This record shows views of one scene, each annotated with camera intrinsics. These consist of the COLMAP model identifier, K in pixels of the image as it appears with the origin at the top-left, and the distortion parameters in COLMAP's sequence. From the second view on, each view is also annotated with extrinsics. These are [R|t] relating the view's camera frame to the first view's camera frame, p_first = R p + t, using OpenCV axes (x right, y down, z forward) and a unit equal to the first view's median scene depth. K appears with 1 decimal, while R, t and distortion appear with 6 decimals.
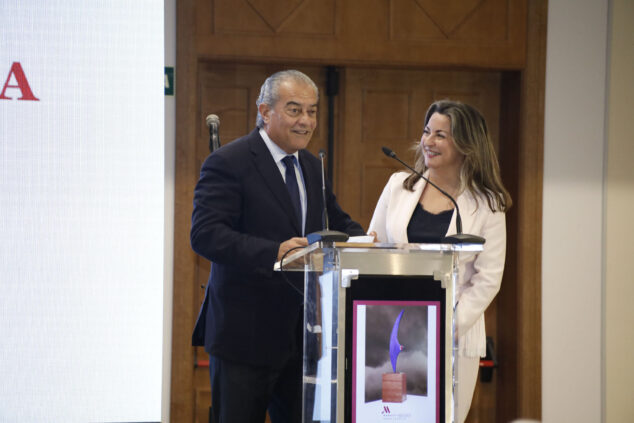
lens RADIAL K [[3135.0, 0, 317.0], [0, 3135.0, 211.5], [0, 0, 1]] dist [2.022379, 0.143019]
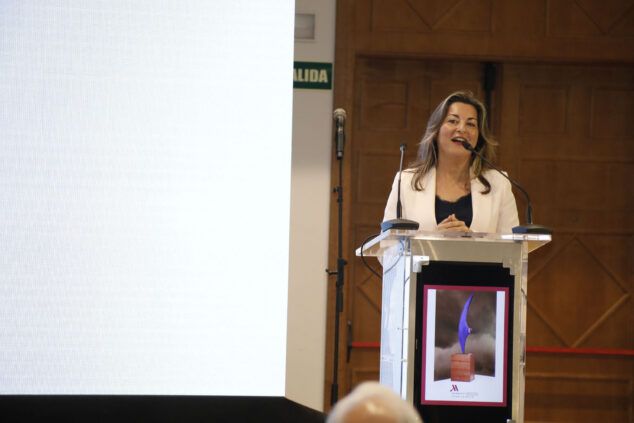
lens RADIAL K [[3135.0, 0, 317.0], [0, 3135.0, 211.5], [0, 0, 1]] dist [2.022379, 0.143019]
pose [[0.995012, 0.016214, -0.098432, 0.079379], [-0.015923, 0.999866, 0.003749, 0.000003], [0.098480, -0.002163, 0.995137, -0.064624]]
